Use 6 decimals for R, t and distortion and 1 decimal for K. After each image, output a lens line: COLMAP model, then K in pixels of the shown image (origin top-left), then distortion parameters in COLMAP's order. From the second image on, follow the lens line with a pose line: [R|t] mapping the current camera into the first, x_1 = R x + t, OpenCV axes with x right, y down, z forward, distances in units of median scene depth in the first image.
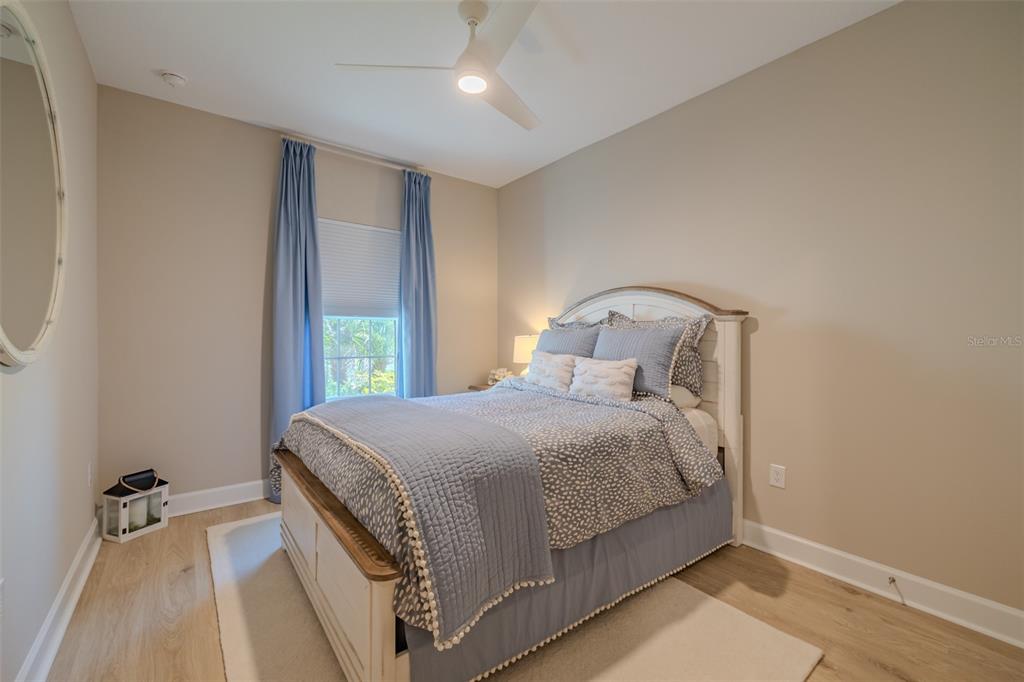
lens RADIAL K [[428.8, 0, 513.8], [0, 428.8, 336.9], [0, 0, 1]] dist [0.000022, 0.000311]
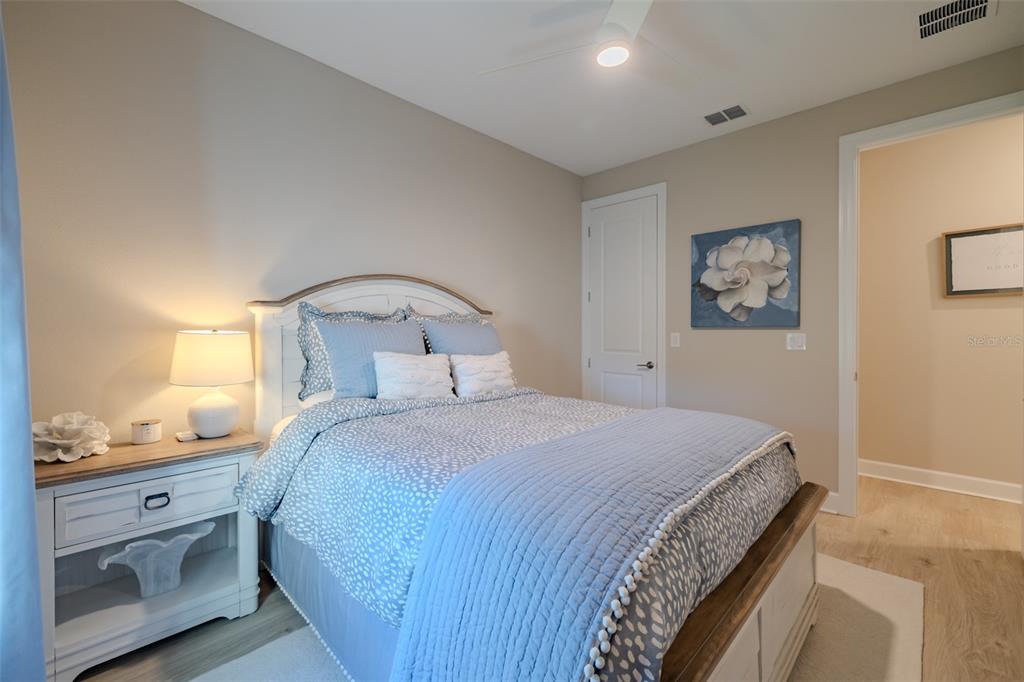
lens RADIAL K [[428.8, 0, 513.8], [0, 428.8, 336.9], [0, 0, 1]] dist [0.000022, 0.000311]
pose [[-0.137776, -0.009994, 0.990413, -1.061499], [0.000016, 0.999949, 0.010093, 0.003123], [-0.990463, 0.001406, -0.137769, 1.462468]]
